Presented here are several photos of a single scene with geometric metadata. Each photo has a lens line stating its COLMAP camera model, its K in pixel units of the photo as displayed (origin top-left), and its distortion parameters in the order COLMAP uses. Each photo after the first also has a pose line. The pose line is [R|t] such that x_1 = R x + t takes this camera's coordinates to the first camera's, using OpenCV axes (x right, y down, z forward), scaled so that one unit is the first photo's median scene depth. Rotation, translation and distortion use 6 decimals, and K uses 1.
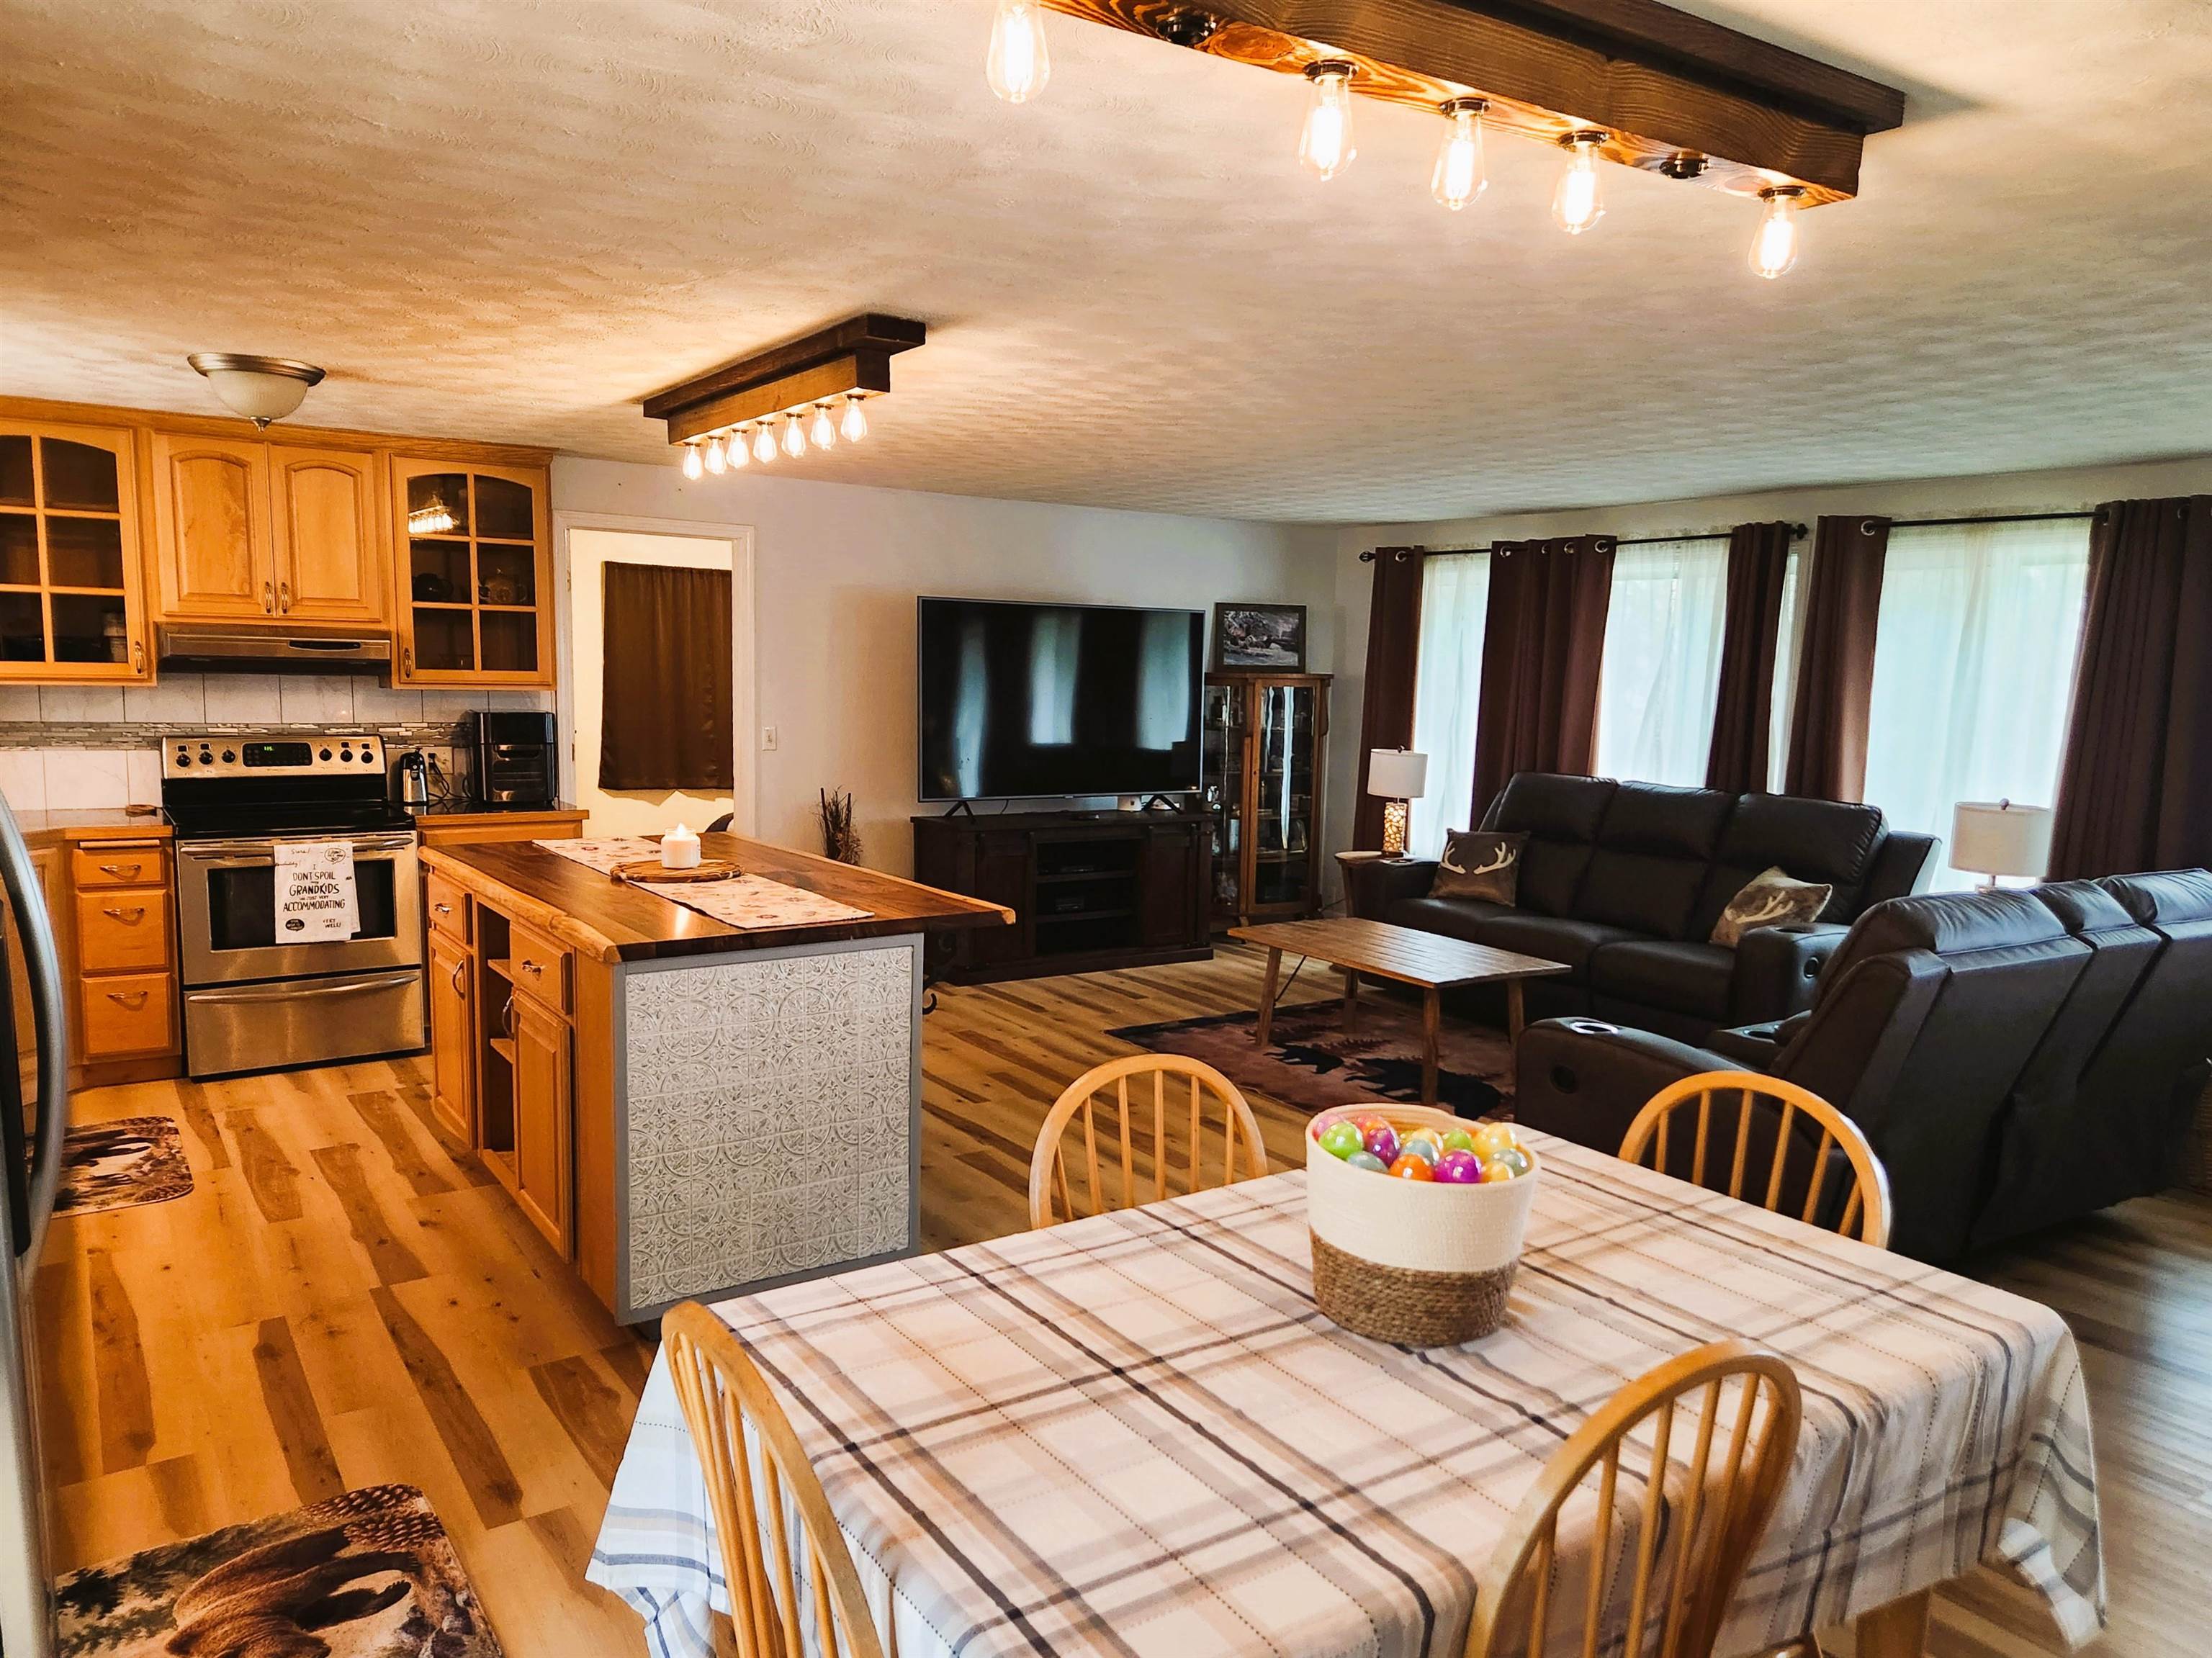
lens RADIAL K [[1481.5, 0, 1106.0], [0, 1481.5, 829.0], [0, 0, 1]] dist [0.085933, 0.000426]
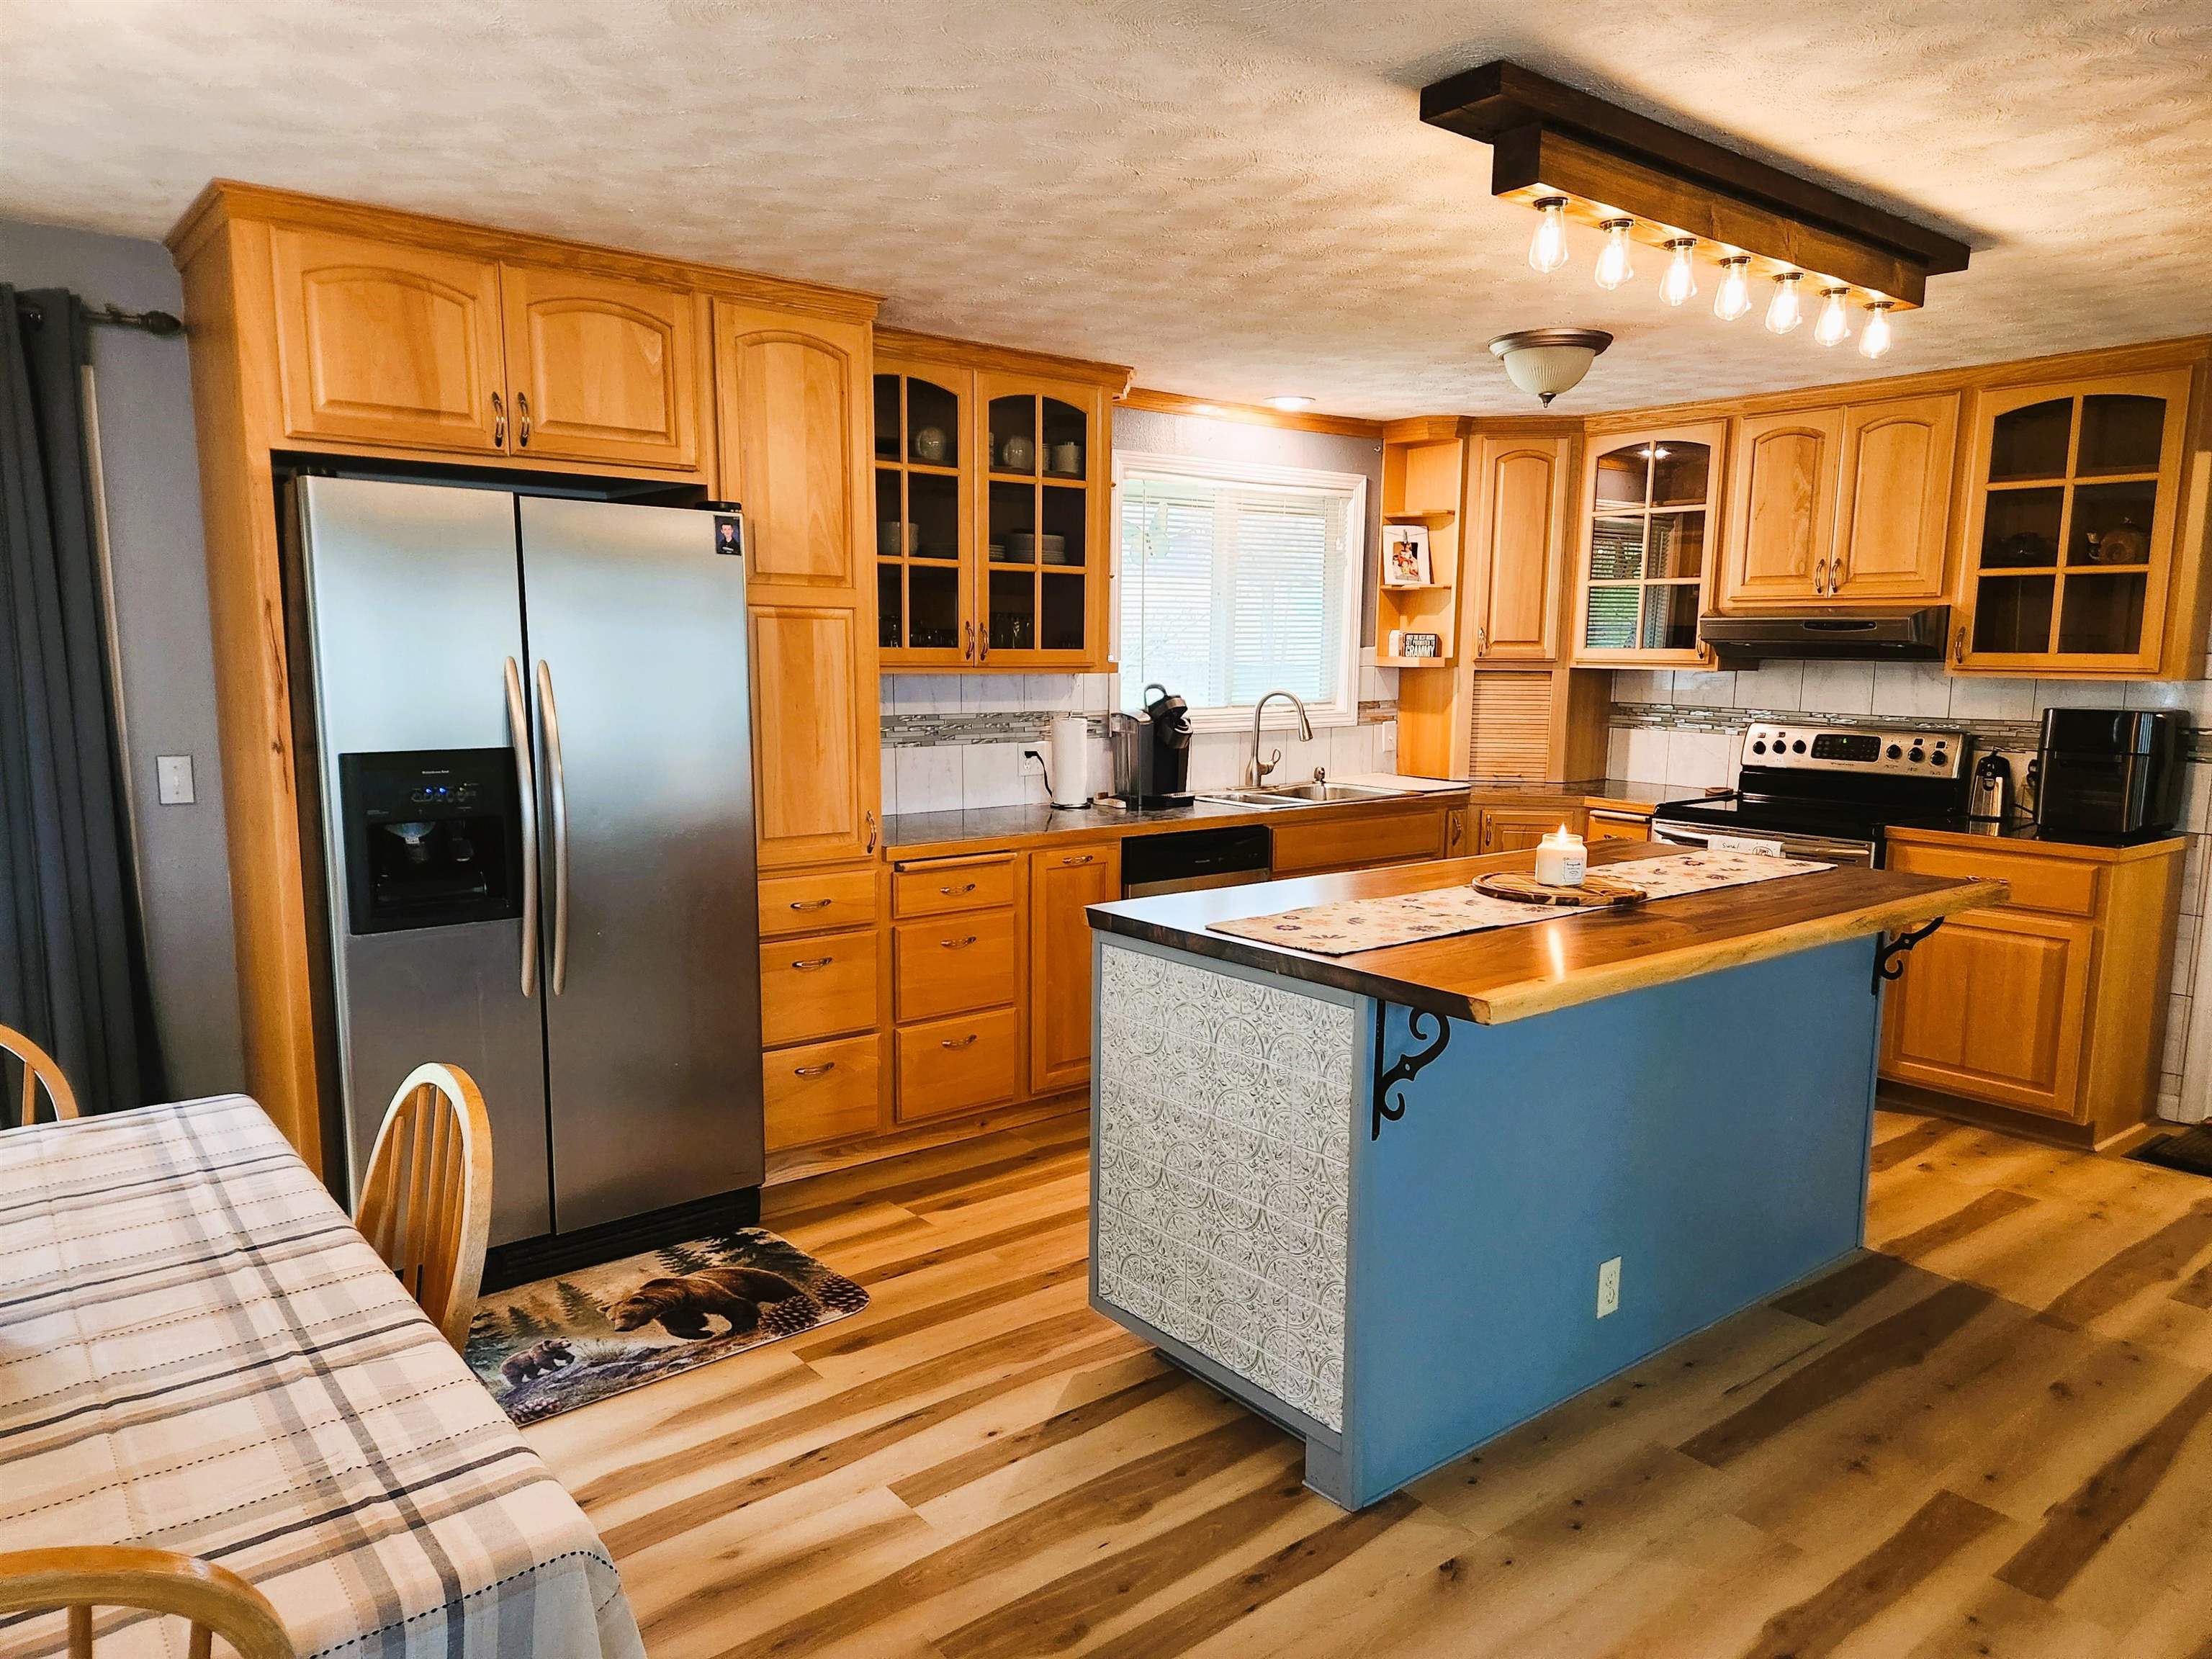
lens RADIAL K [[1481.6, 0, 1106.0], [0, 1481.6, 829.5], [0, 0, 1]] dist [0.085933, 0.000426]
pose [[0.130879, 0.113223, -0.984912, 0.389648], [-0.124753, 0.987441, 0.096936, -0.042755], [0.983518, 0.110184, 0.143361, 0.559362]]
